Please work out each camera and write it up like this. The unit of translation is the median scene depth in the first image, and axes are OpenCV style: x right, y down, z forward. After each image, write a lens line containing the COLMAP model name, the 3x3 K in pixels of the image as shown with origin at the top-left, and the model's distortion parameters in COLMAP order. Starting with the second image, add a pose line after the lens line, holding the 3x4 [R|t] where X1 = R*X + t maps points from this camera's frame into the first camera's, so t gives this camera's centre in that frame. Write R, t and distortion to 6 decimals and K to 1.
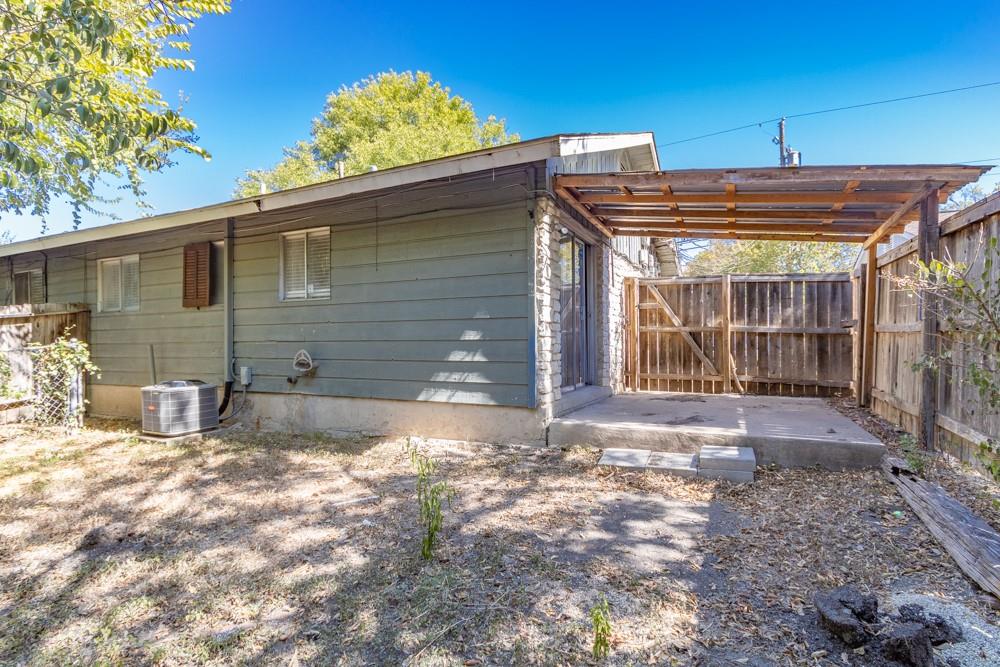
lens RADIAL K [[475.3, 0, 503.9], [0, 475.3, 350.4], [0, 0, 1]] dist [-0.018101, -0.000175]
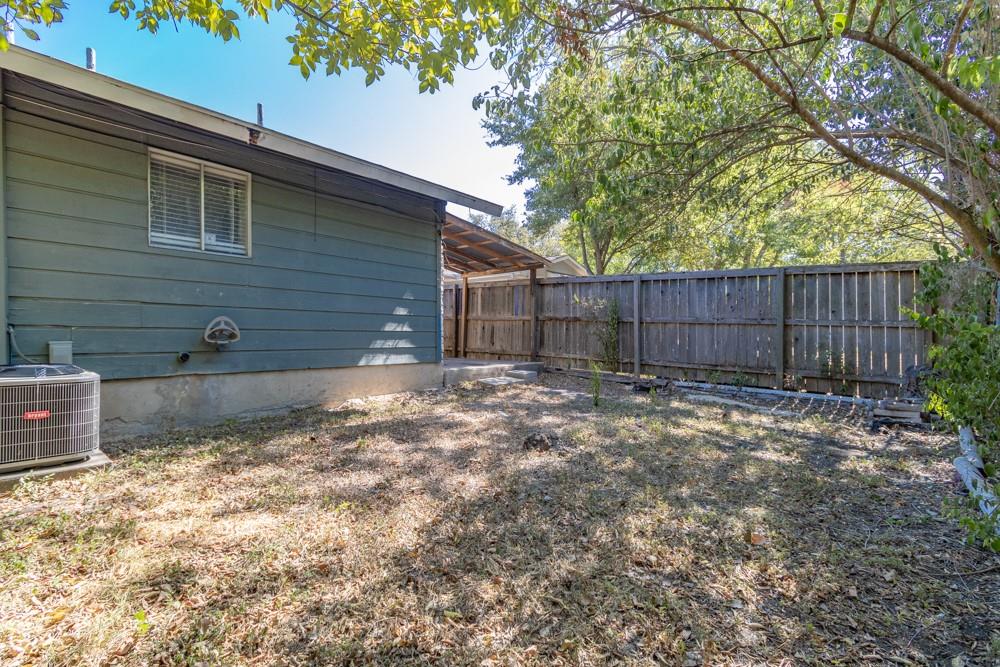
lens RADIAL K [[475.3, 0, 498.8], [0, 475.3, 335.3], [0, 0, 1]] dist [-0.018101, -0.000175]
pose [[0.246967, 0.003381, 0.969018, -1.244085], [0.004192, 0.999981, -0.004557, 0.041076], [-0.969015, 0.005188, 0.246948, 0.411552]]
